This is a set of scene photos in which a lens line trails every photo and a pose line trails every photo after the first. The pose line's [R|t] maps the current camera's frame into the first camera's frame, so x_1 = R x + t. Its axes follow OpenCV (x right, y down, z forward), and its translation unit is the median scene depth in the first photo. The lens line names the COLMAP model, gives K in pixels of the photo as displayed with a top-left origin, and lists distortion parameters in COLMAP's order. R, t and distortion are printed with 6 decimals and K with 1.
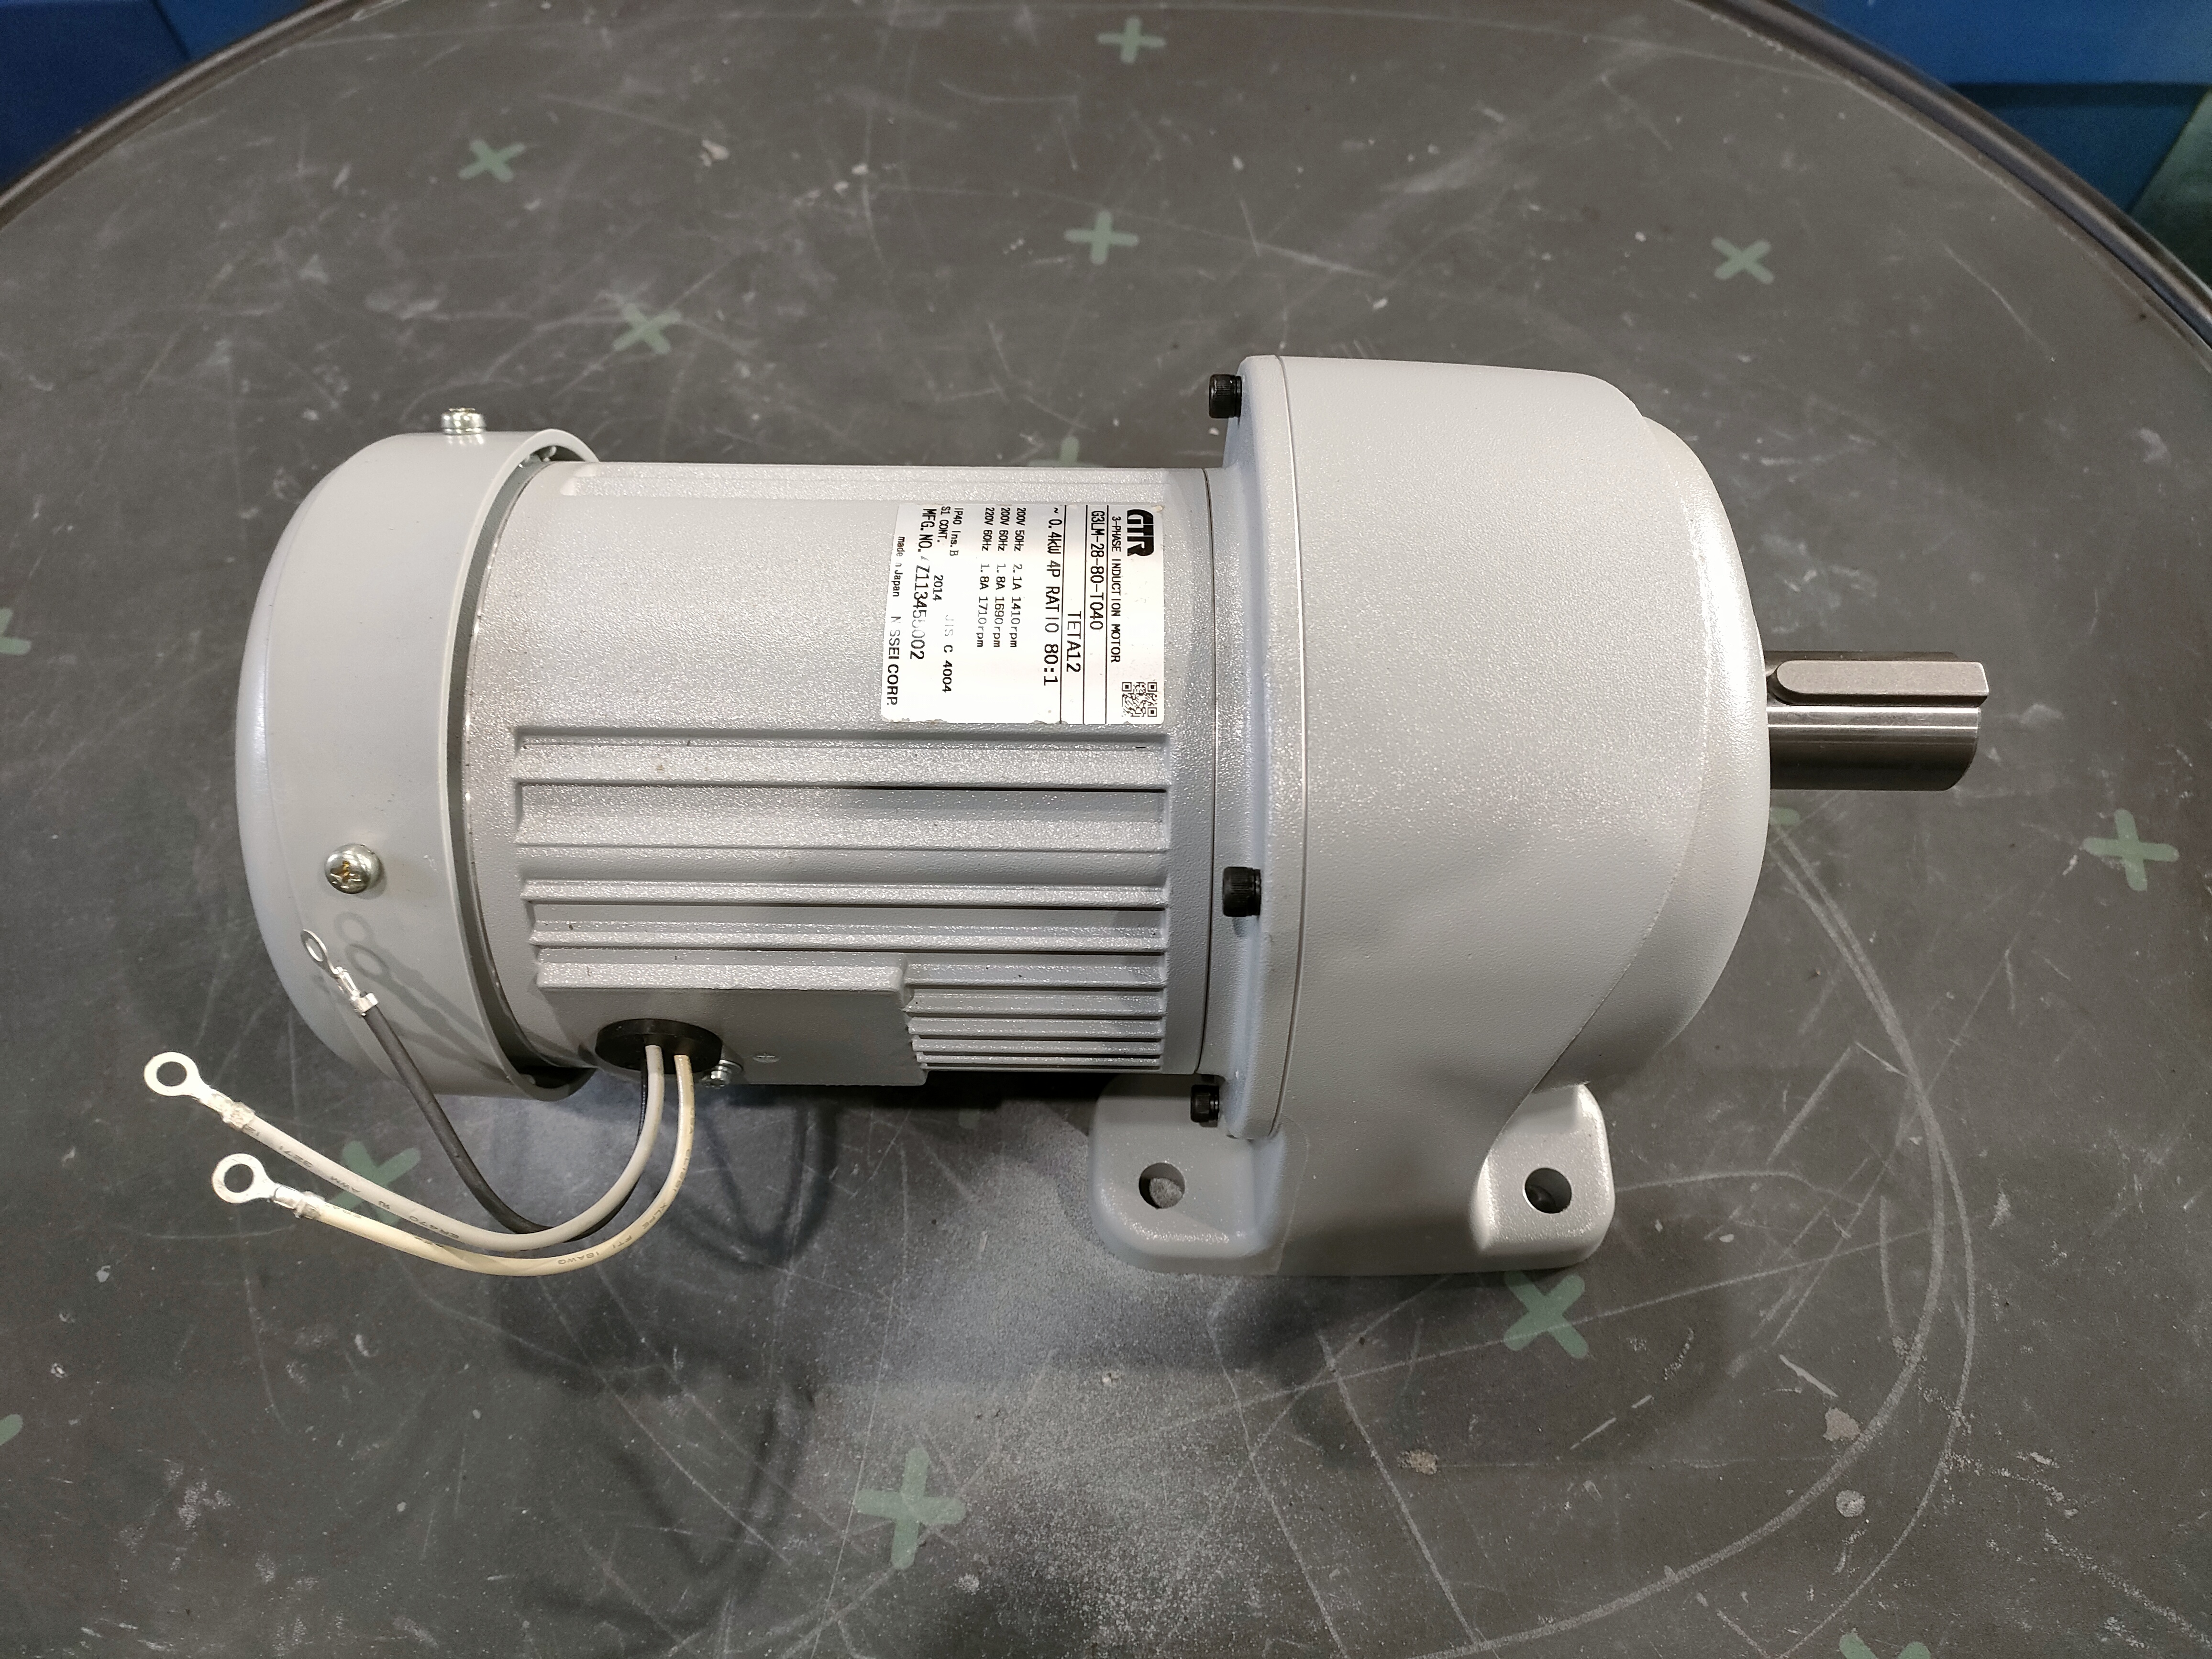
lens RADIAL K [[1746.6, 0, 1106.0], [0, 1746.6, 829.5], [0, 0, 1]] dist [0.053028, -0.089861]
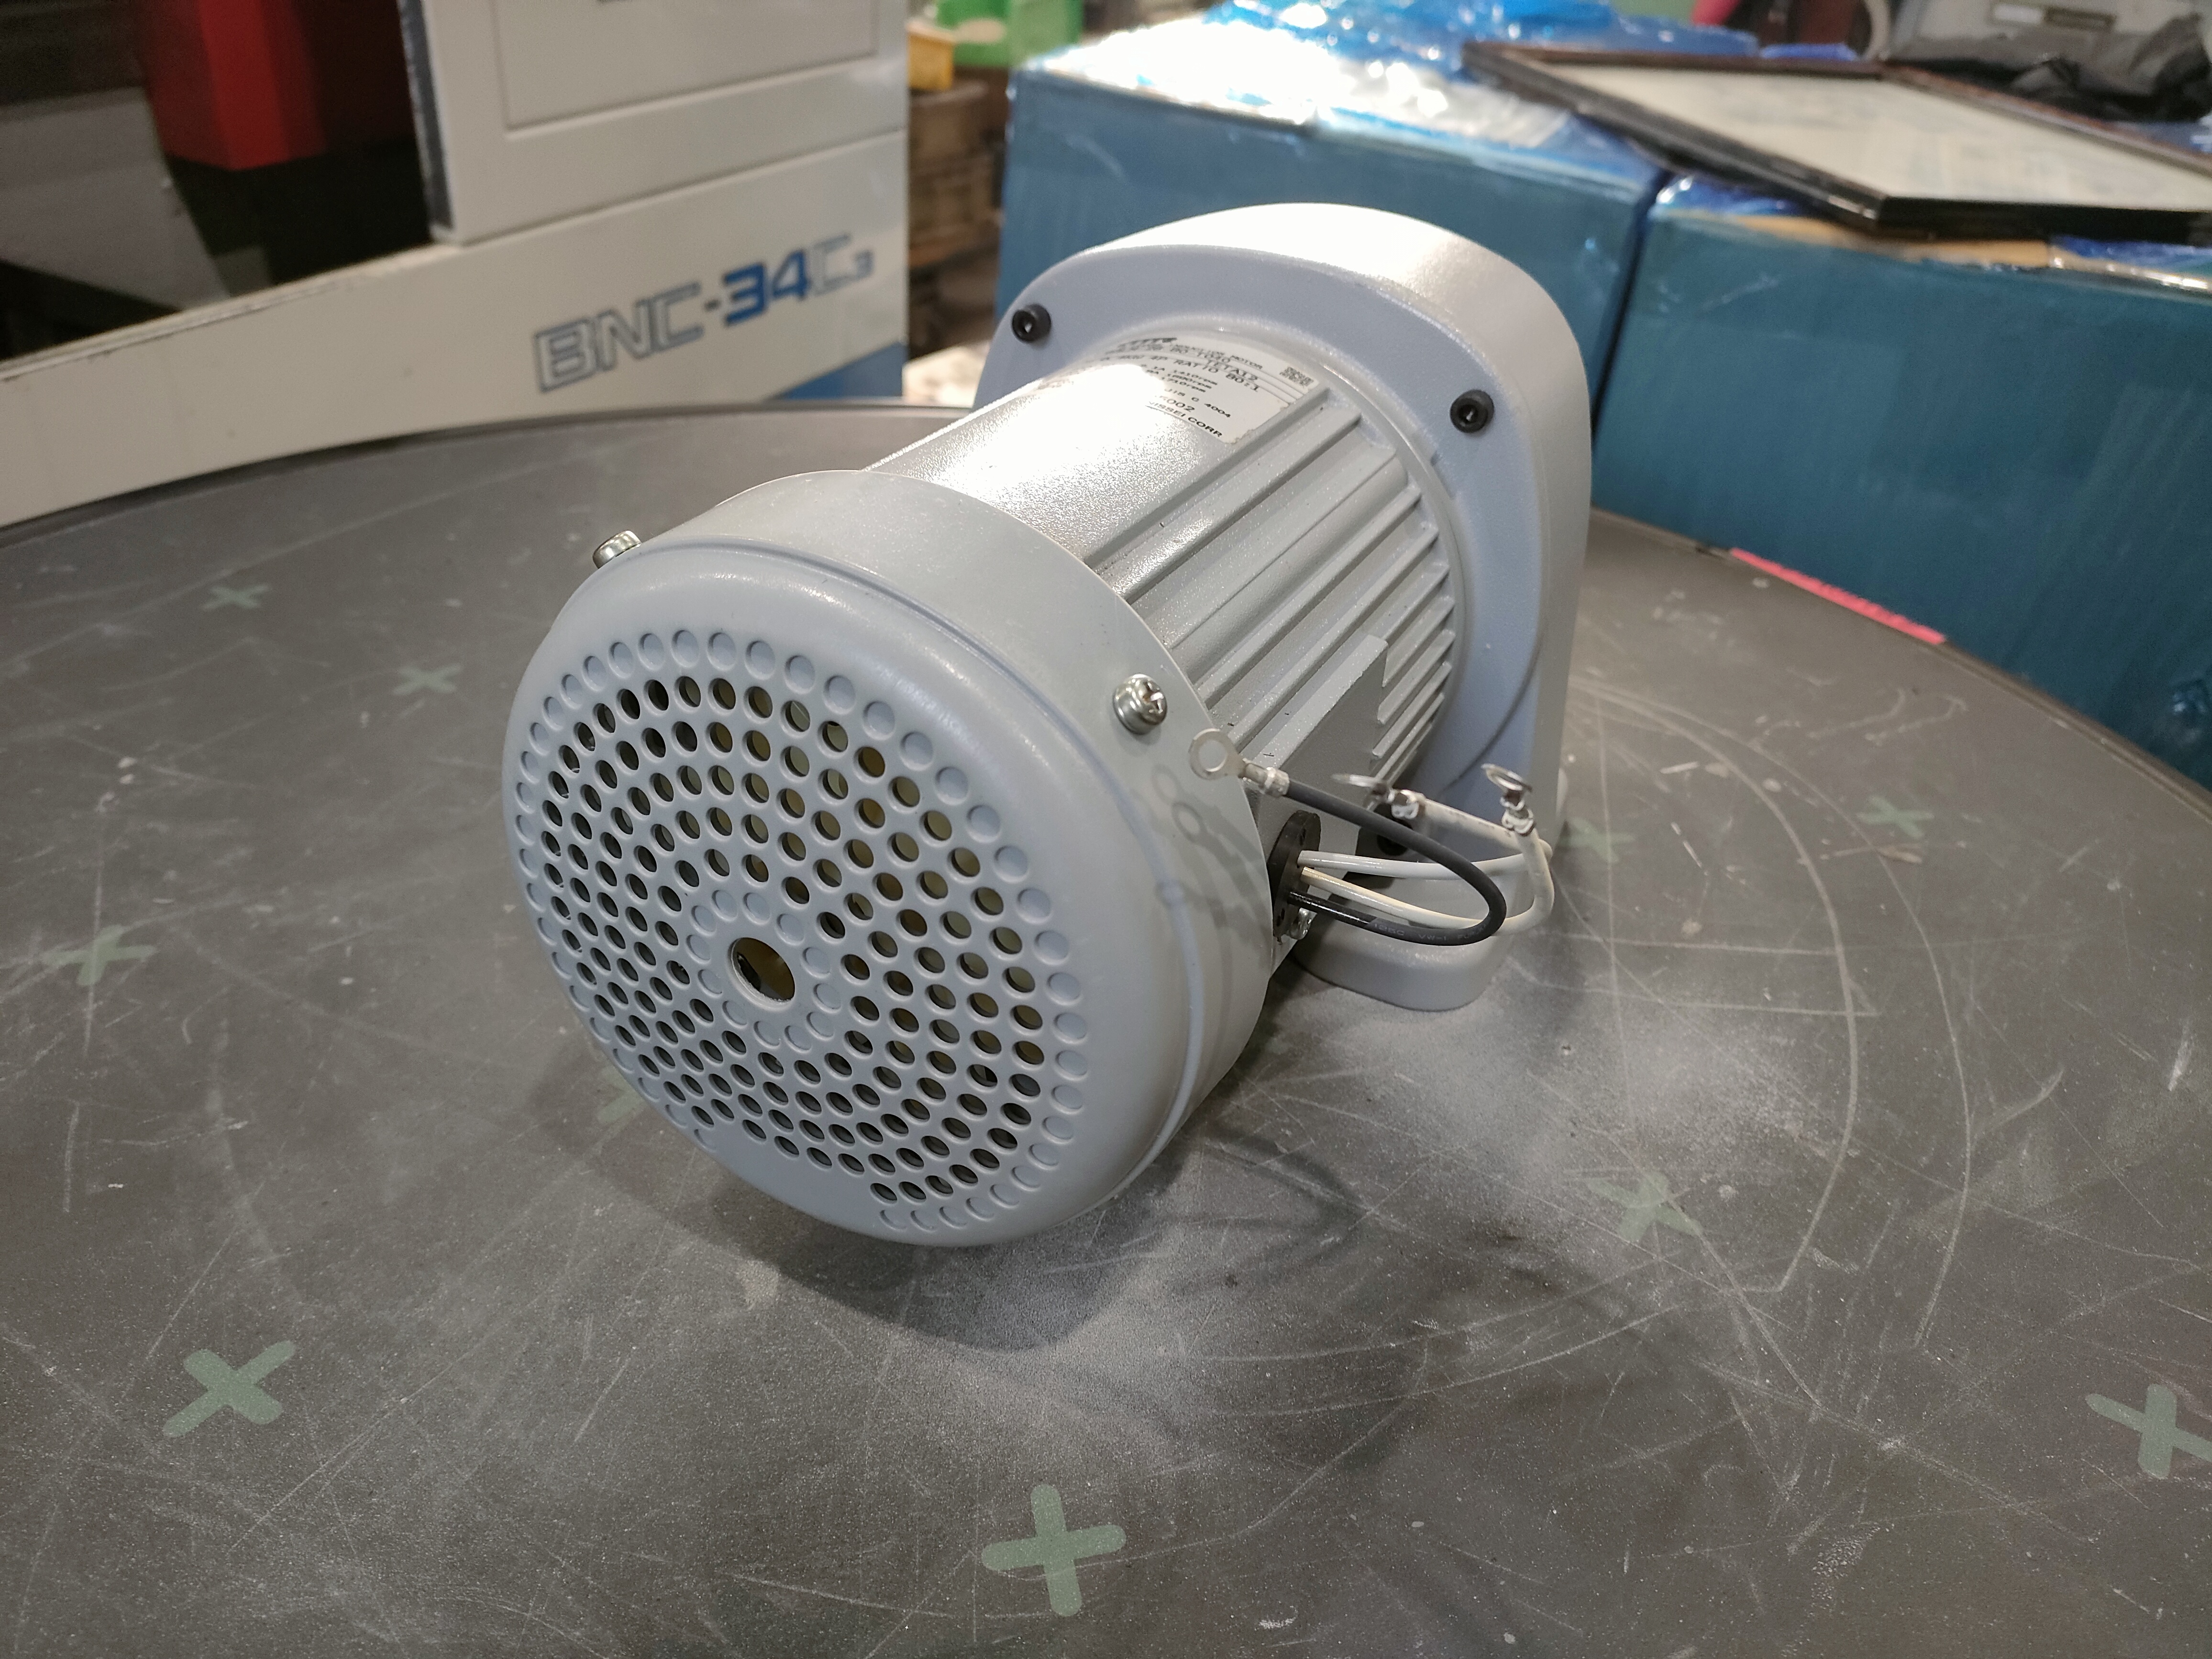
lens RADIAL K [[1719.3, 0, 1106.0], [0, 1719.3, 829.5], [0, 0, 1]] dist [0.020658, 0.001628]
pose [[0.433271, -0.441704, 0.785604, -1.060963], [0.762217, 0.644729, -0.057875, 0.091198], [-0.480938, 0.623877, 0.616016, 0.495649]]
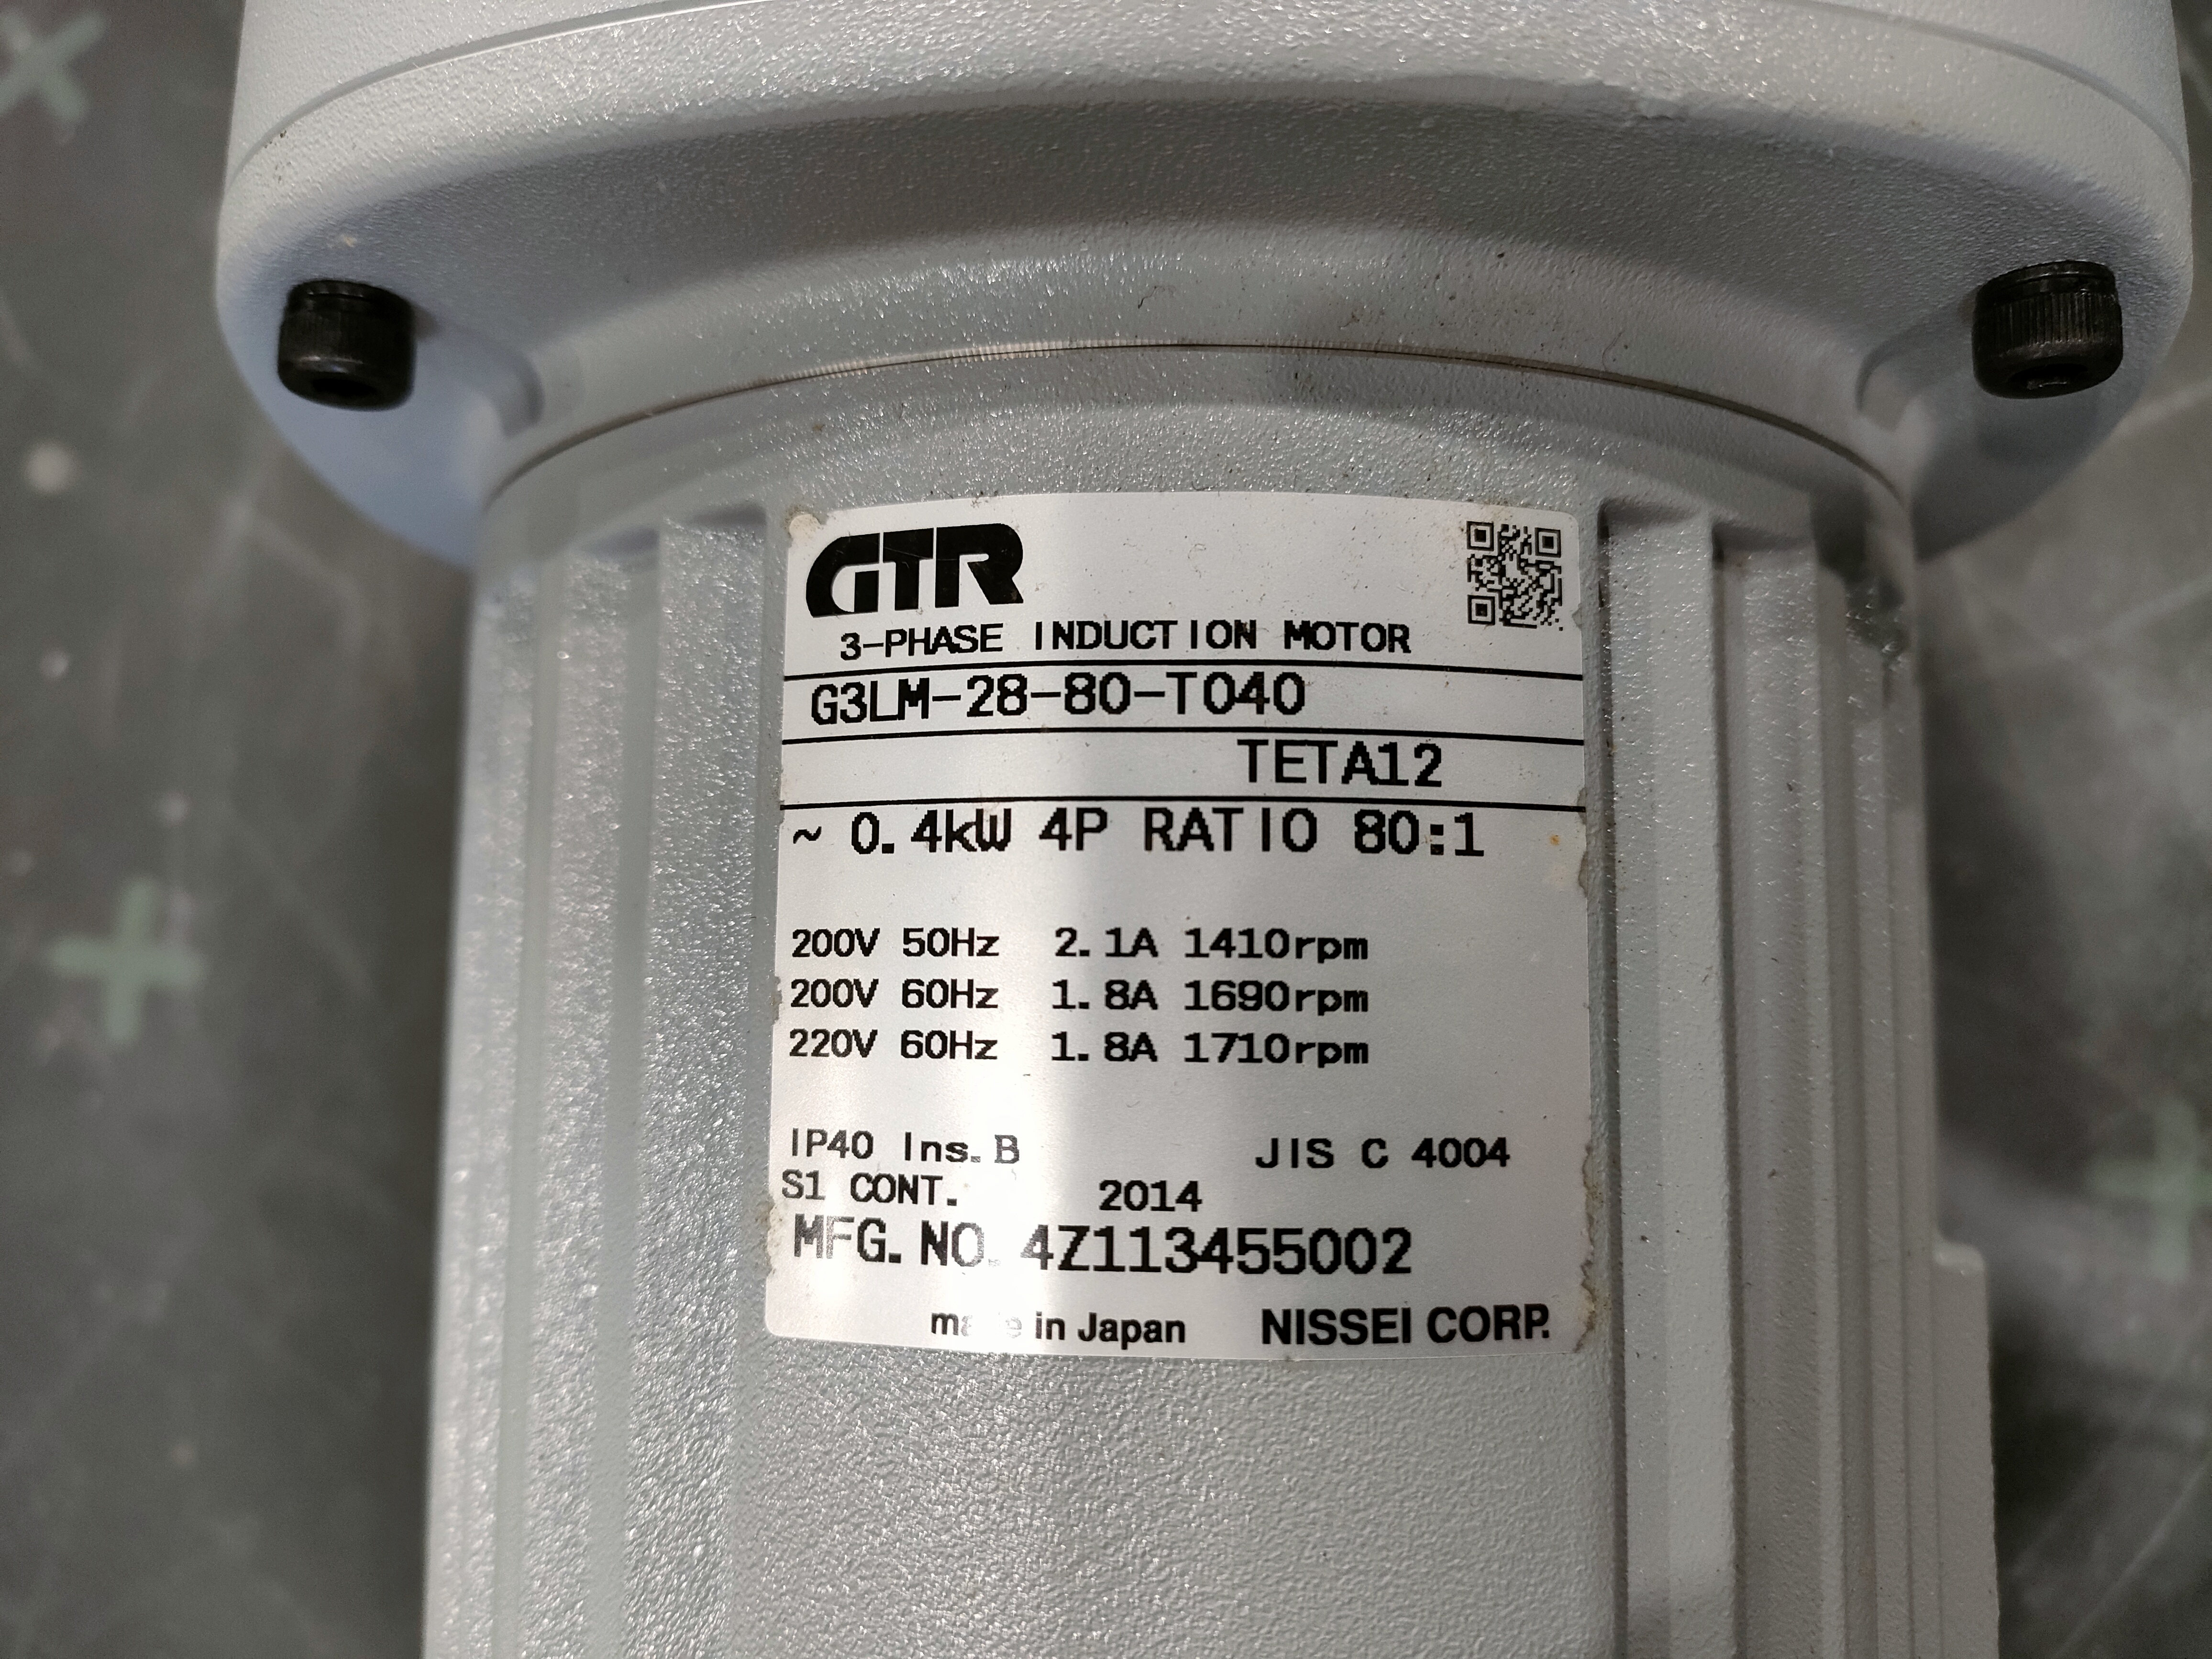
lens RADIAL K [[1719.3, 0, 1106.0], [0, 1719.3, 829.5], [0, 0, 1]] dist [0.020658, 0.001628]
pose [[-0.001481, -0.994602, 0.103752, -0.061106], [0.899064, 0.044100, 0.435591, -0.274017], [-0.437816, 0.093925, 0.894145, 0.702359]]
